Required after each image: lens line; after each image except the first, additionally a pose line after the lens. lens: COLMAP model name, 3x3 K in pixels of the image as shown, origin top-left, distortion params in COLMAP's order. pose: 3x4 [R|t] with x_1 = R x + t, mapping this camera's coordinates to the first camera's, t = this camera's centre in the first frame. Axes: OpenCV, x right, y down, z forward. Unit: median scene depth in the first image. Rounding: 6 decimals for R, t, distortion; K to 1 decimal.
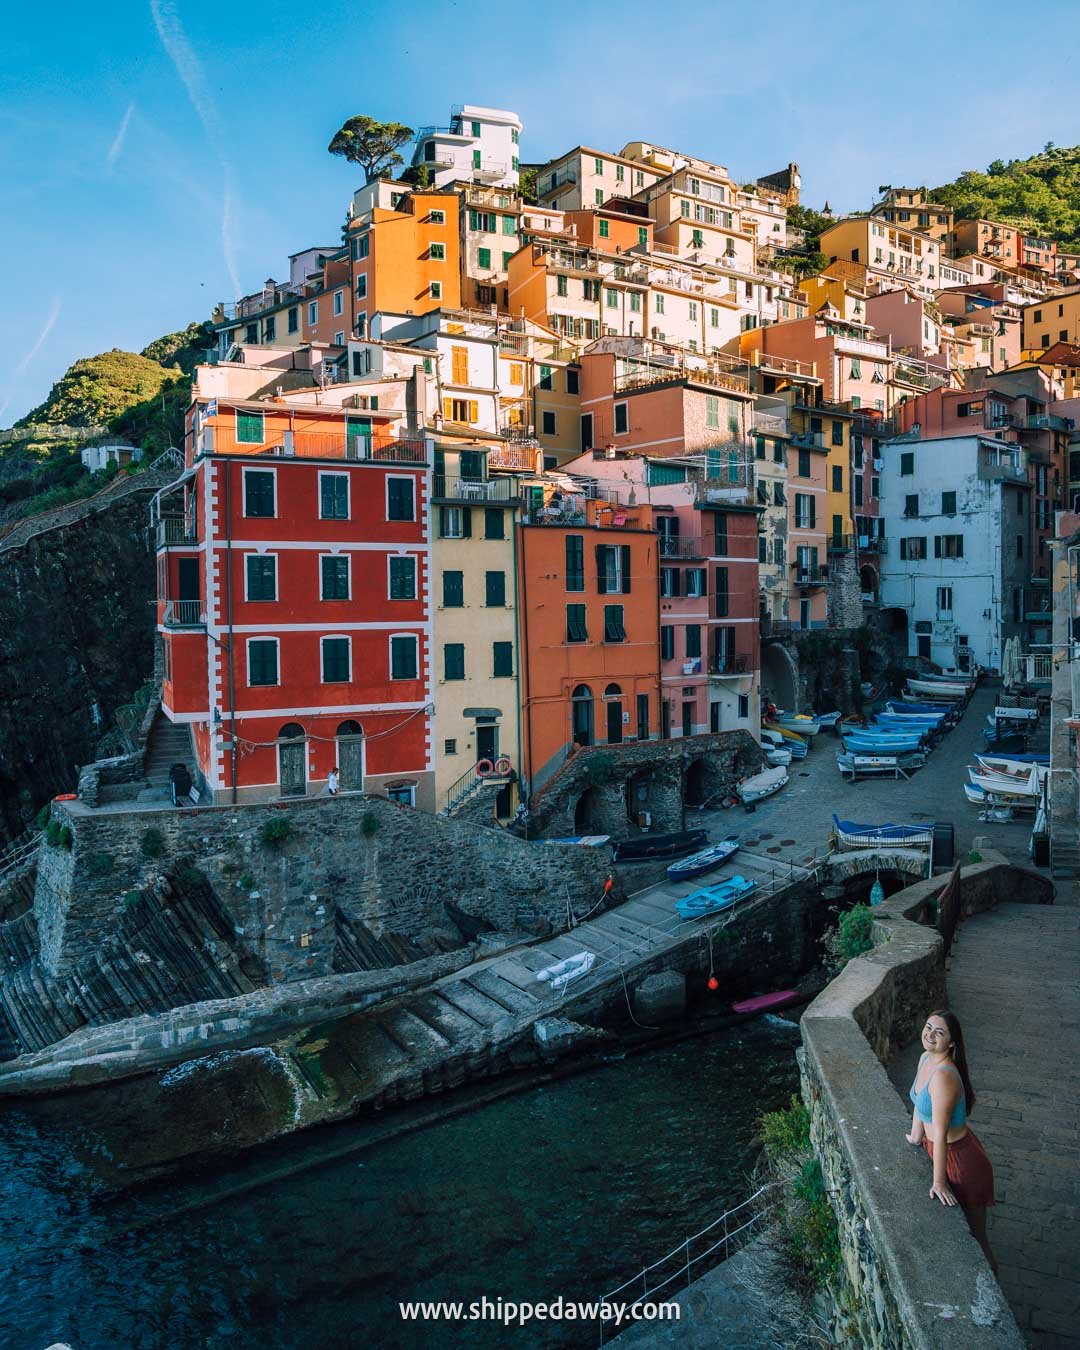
lens RADIAL K [[1022.0, 0, 595.7], [0, 1022.0, 634.7], [0, 0, 1]] dist [-0.028489, -0.000393]
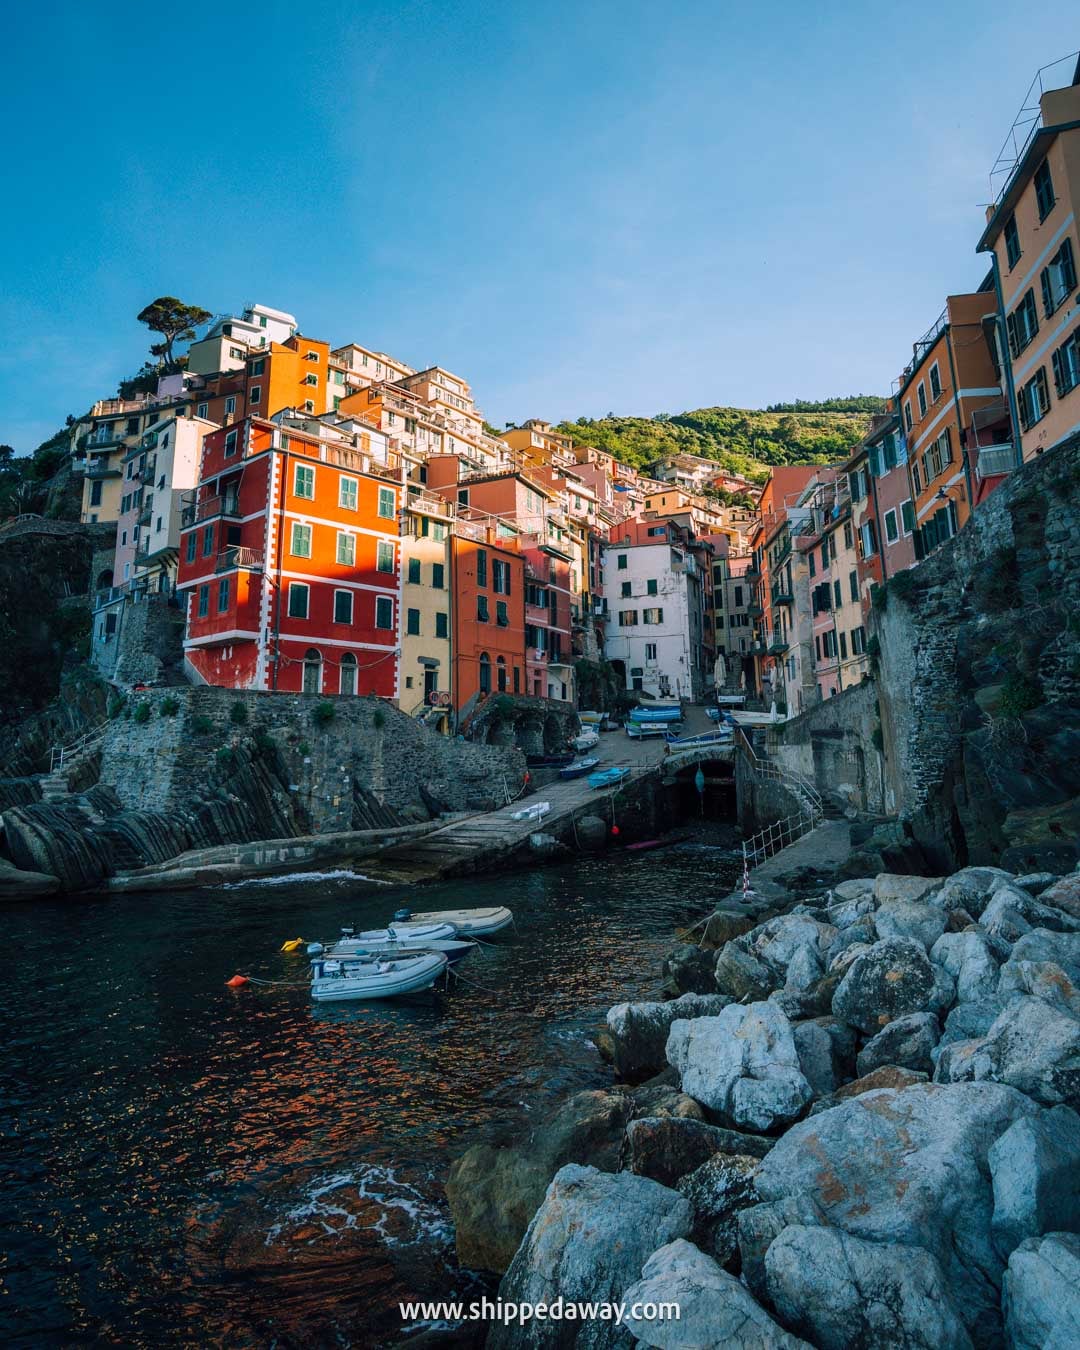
lens RADIAL K [[856.7, 0, 532.9], [0, 856.7, 584.2], [0, 0, 1]] dist [-0.028030, 0.000974]
pose [[0.940720, 0.069464, 0.331995, -0.322868], [0.009319, 0.973142, -0.230016, 0.211858], [-0.339056, 0.219475, 0.914807, -0.119547]]
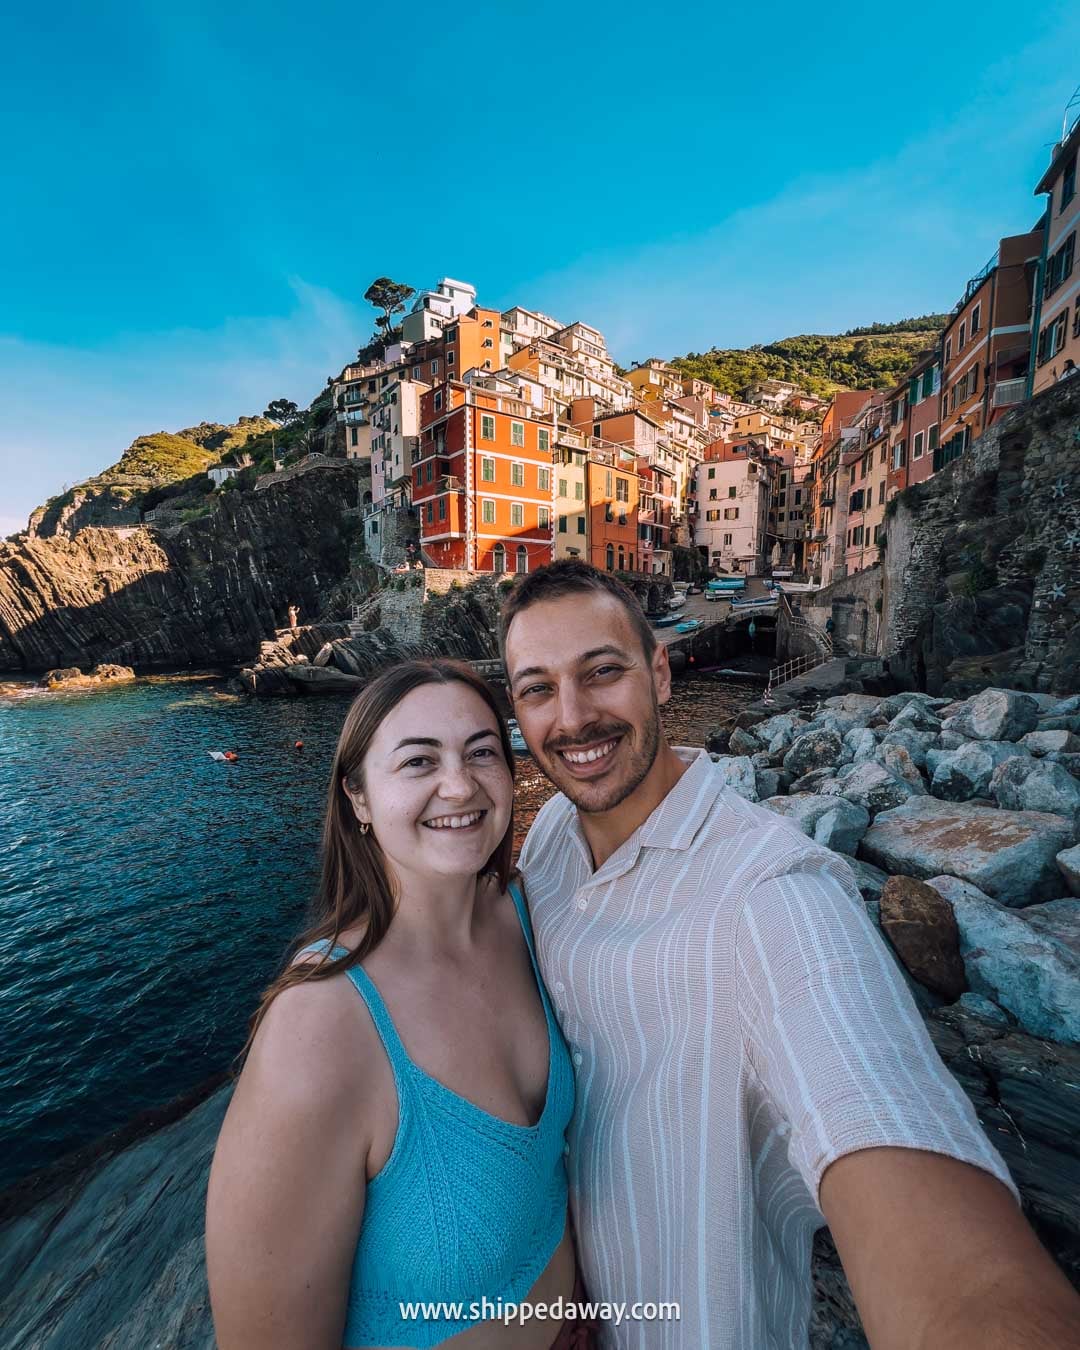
lens RADIAL K [[570.1, 0, 540.0], [0, 570.1, 675.0], [0, 0, 1]] dist [0.000675, 0.000045]
pose [[0.986380, -0.006773, 0.164341, -0.326799], [-0.007053, 0.996491, 0.083400, 0.206656], [-0.164330, -0.083423, 0.982871, -0.156628]]
